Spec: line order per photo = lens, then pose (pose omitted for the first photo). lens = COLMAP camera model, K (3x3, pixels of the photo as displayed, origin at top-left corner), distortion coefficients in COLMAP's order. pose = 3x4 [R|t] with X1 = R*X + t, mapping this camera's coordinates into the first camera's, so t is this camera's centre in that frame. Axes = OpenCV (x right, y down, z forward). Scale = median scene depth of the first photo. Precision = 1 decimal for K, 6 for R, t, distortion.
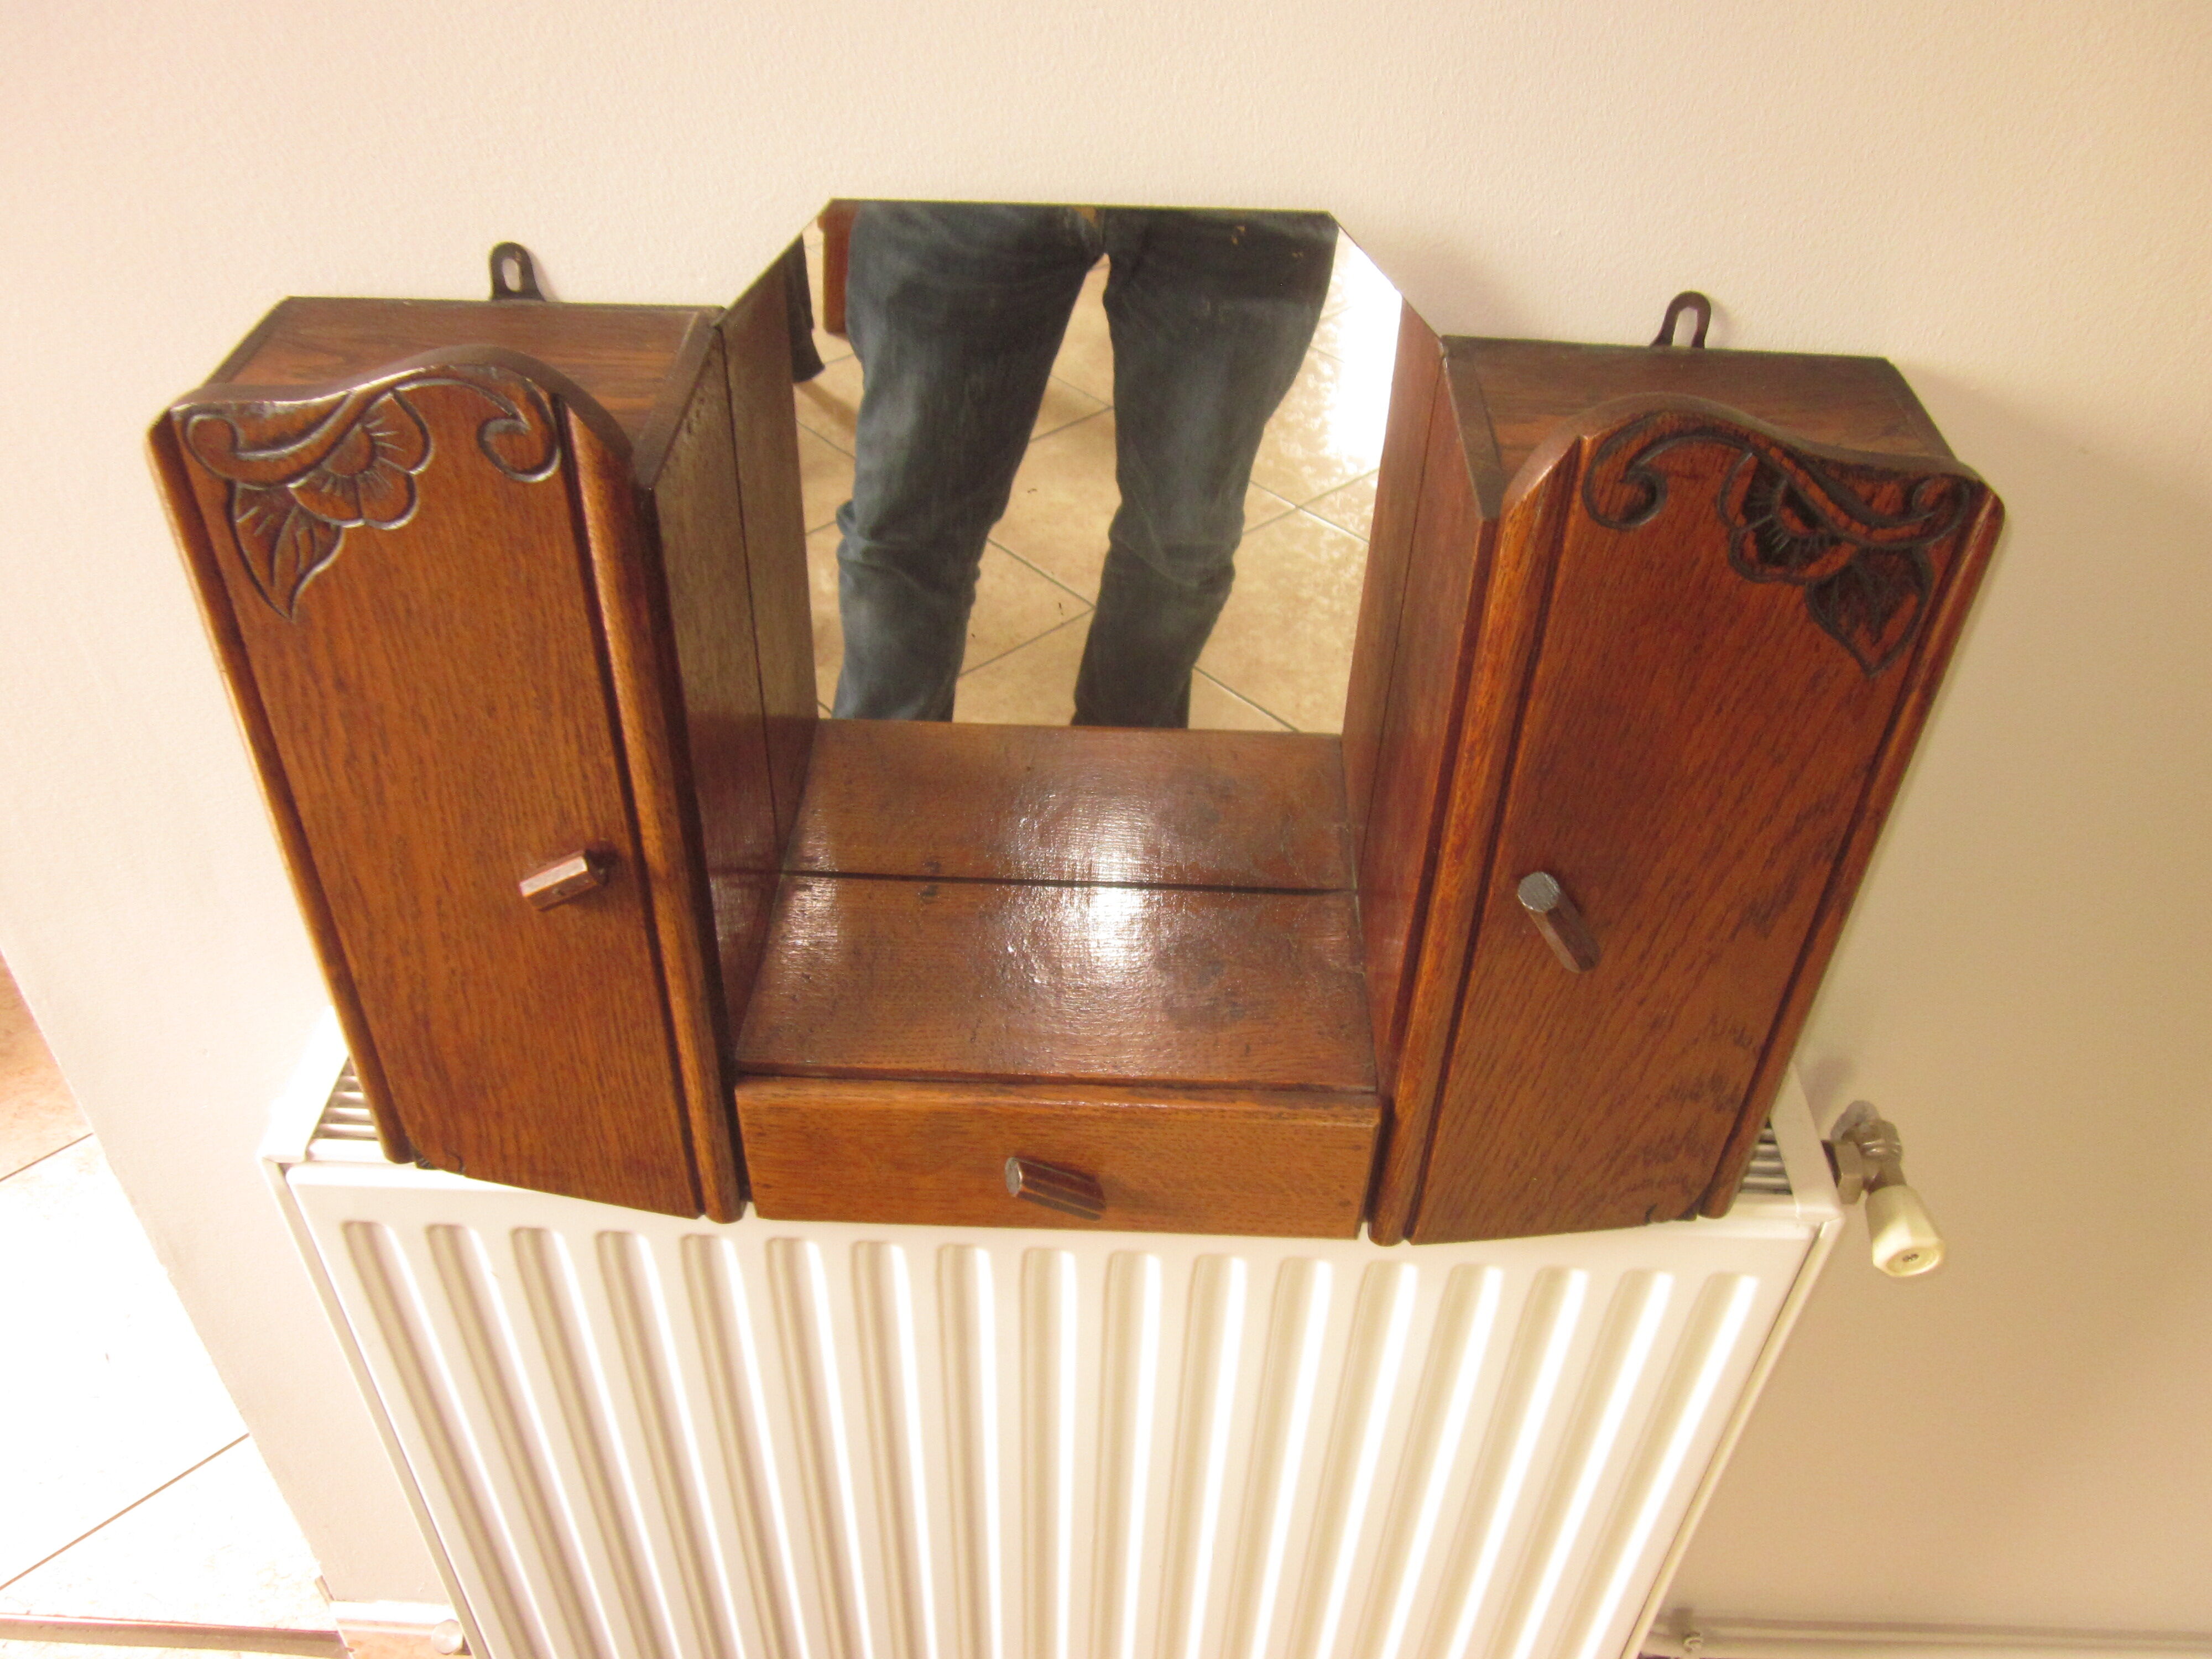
lens RADIAL K [[1814.8, 0, 1108.2], [0, 1814.8, 812.1], [0, 0, 1]] dist [-0.034678, 0.019531]
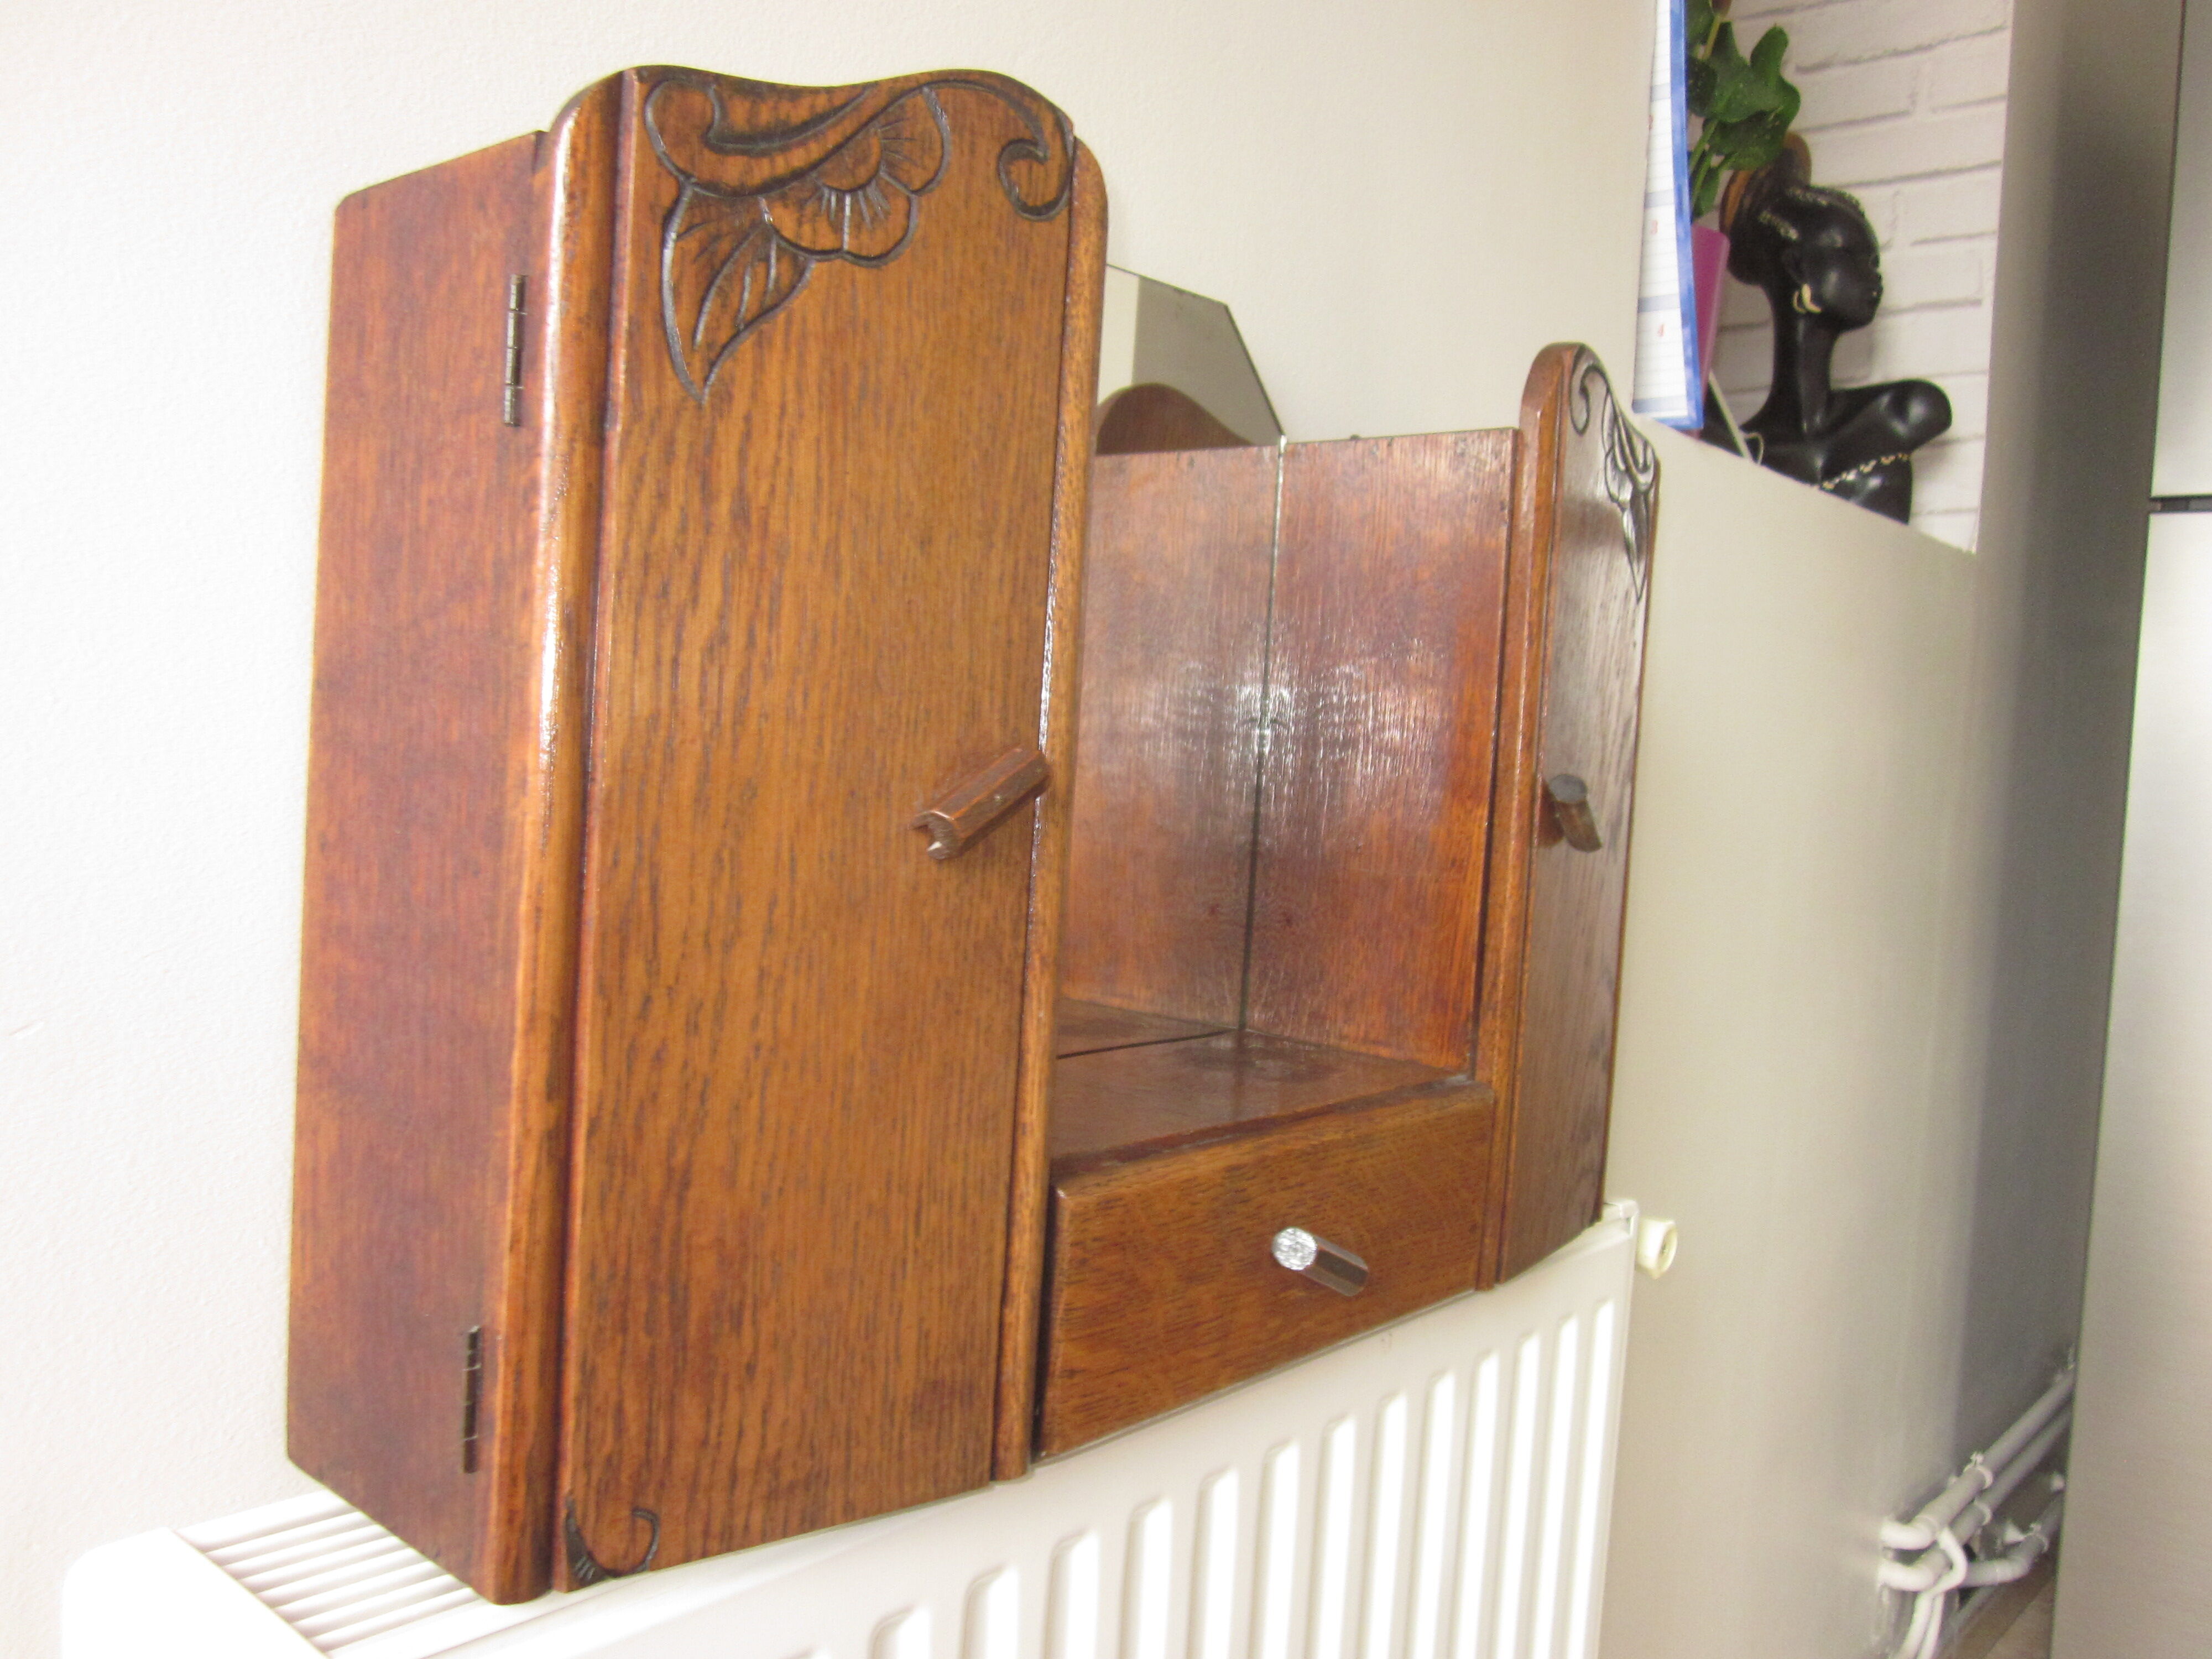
lens RADIAL K [[1814.8, 0, 1104.0], [0, 1814.8, 835.2], [0, 0, 1]] dist [-0.034678, 0.019531]
pose [[0.632950, -0.028955, 0.773651, -0.848023], [0.461222, 0.816714, -0.346774, 0.333756], [-0.621811, 0.576315, 0.530294, 0.570464]]
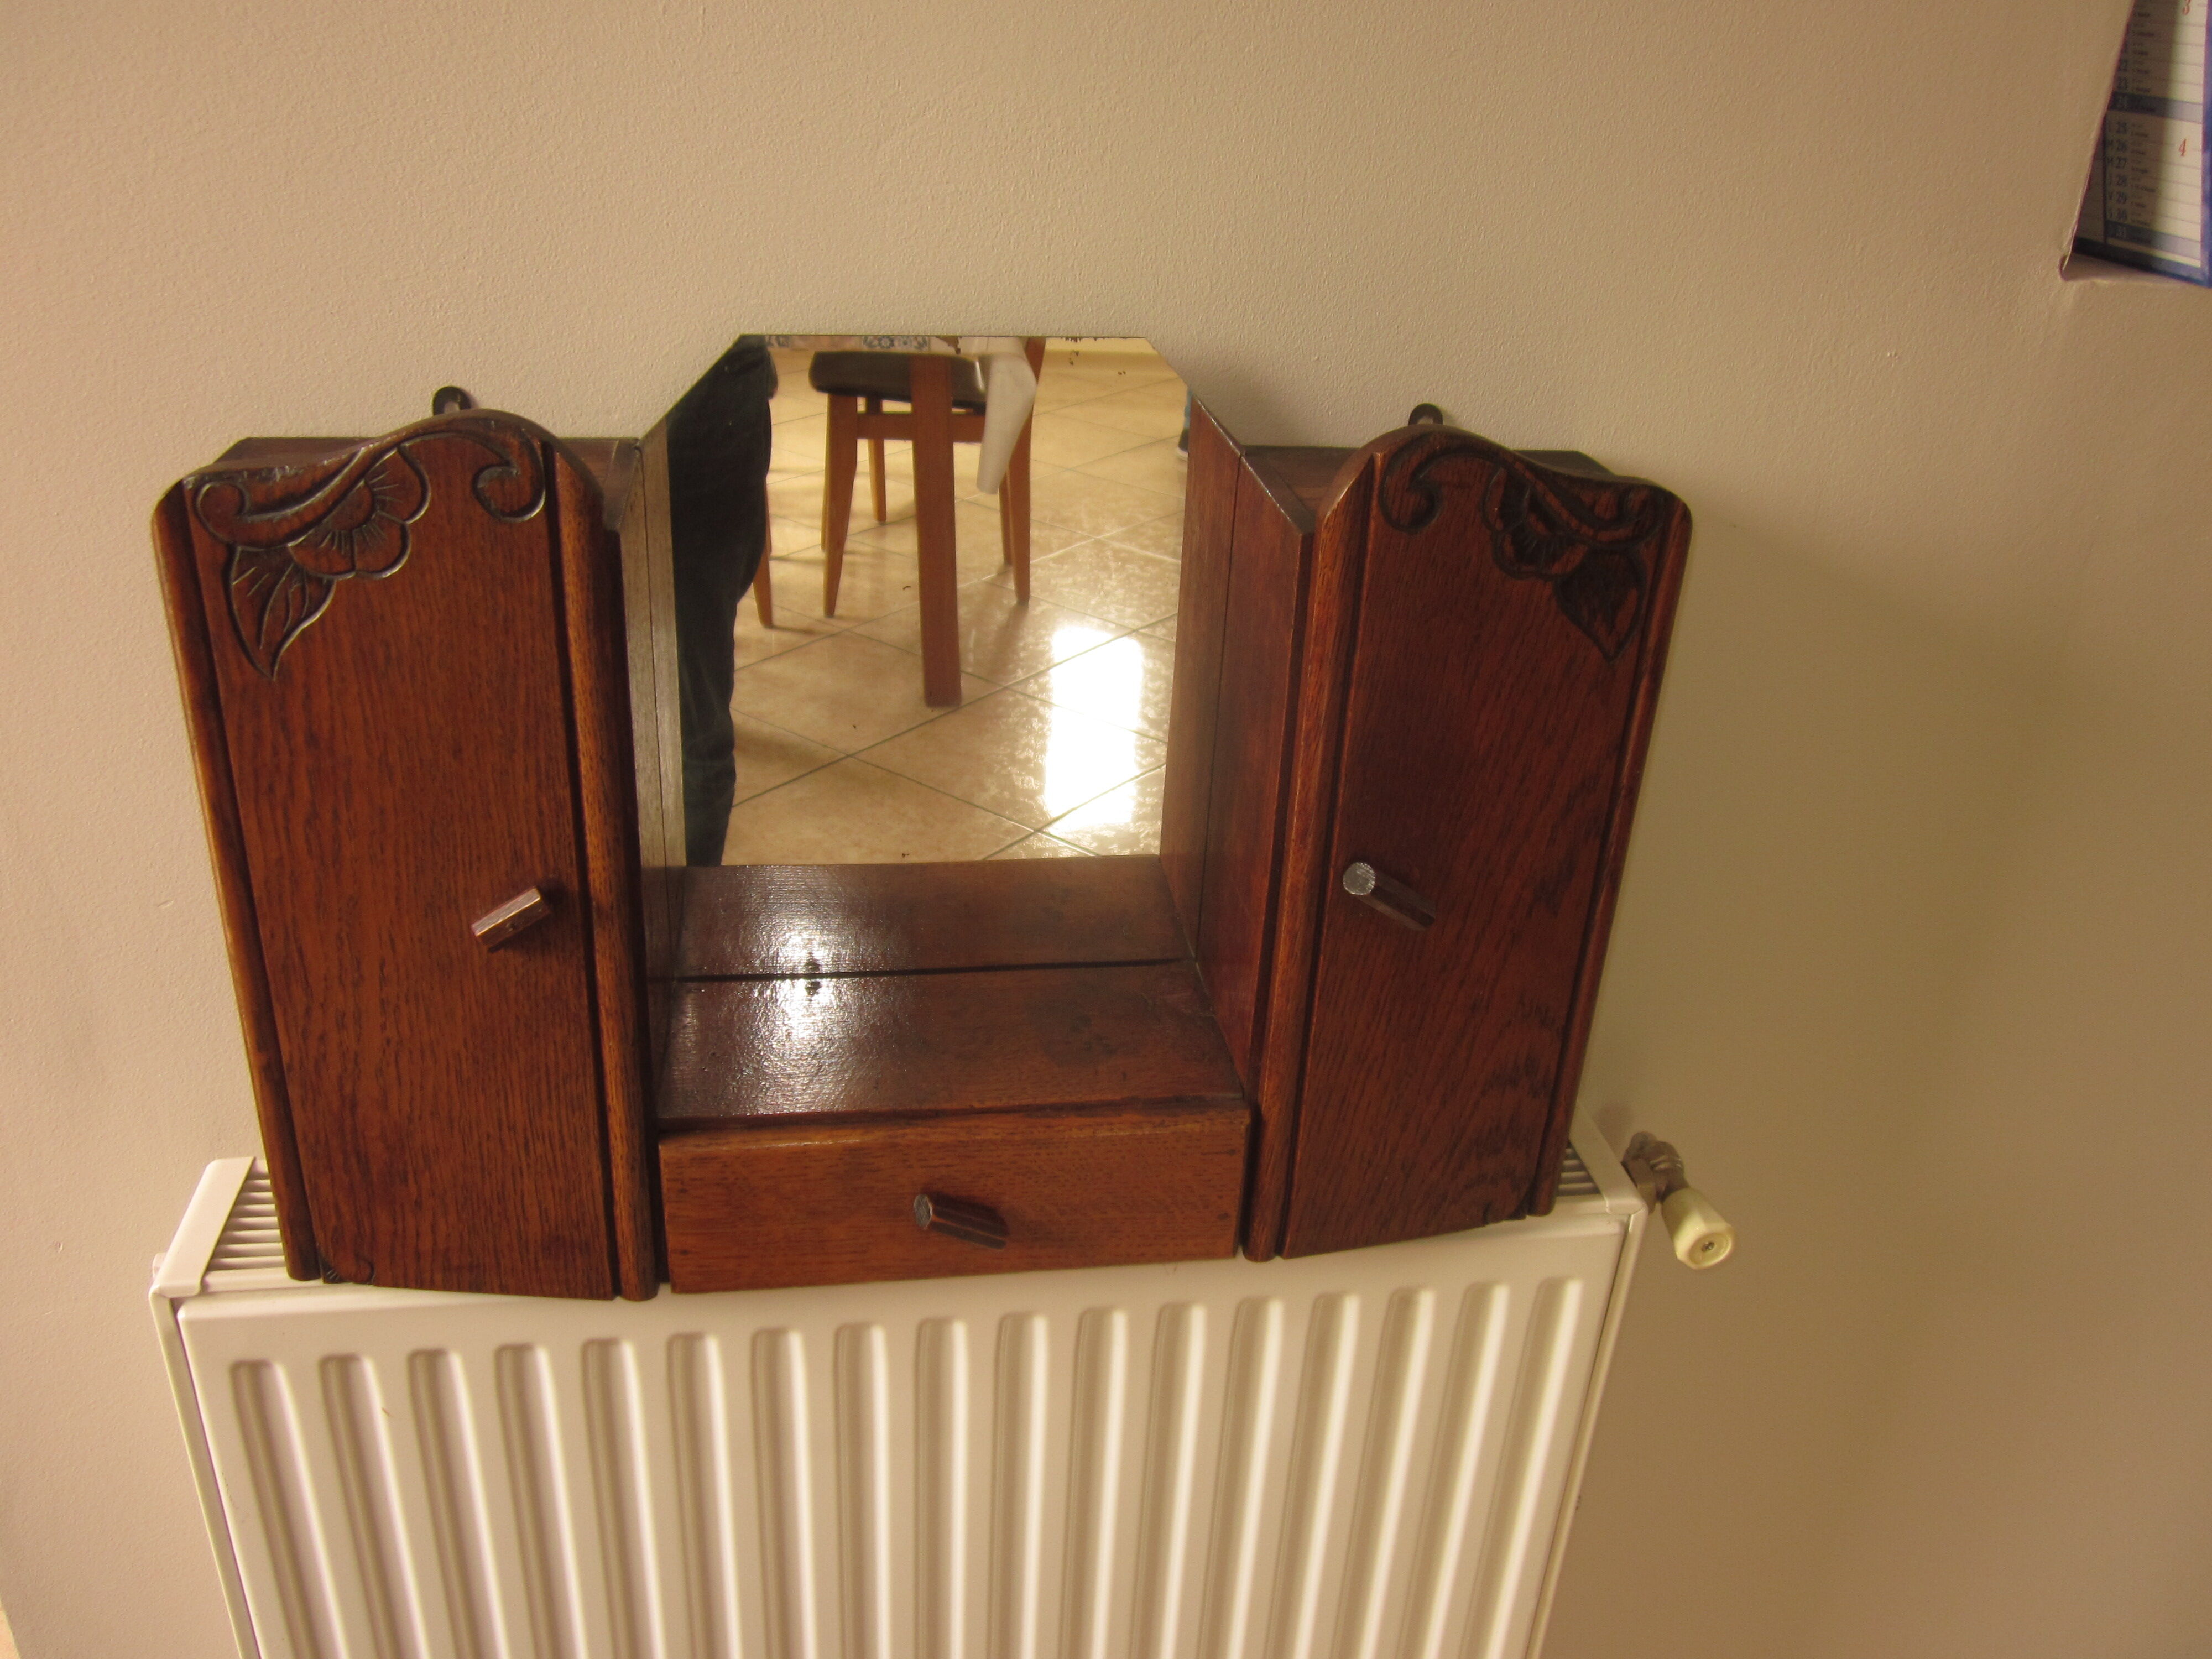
lens RADIAL K [[1814.8, 0, 1108.5], [0, 1814.8, 819.3], [0, 0, 1]] dist [-0.034678, 0.019531]
pose [[0.984365, -0.056956, 0.166681, -0.124524], [0.093084, 0.971558, -0.217737, 0.249145], [-0.149539, 0.229848, 0.961669, -0.119722]]
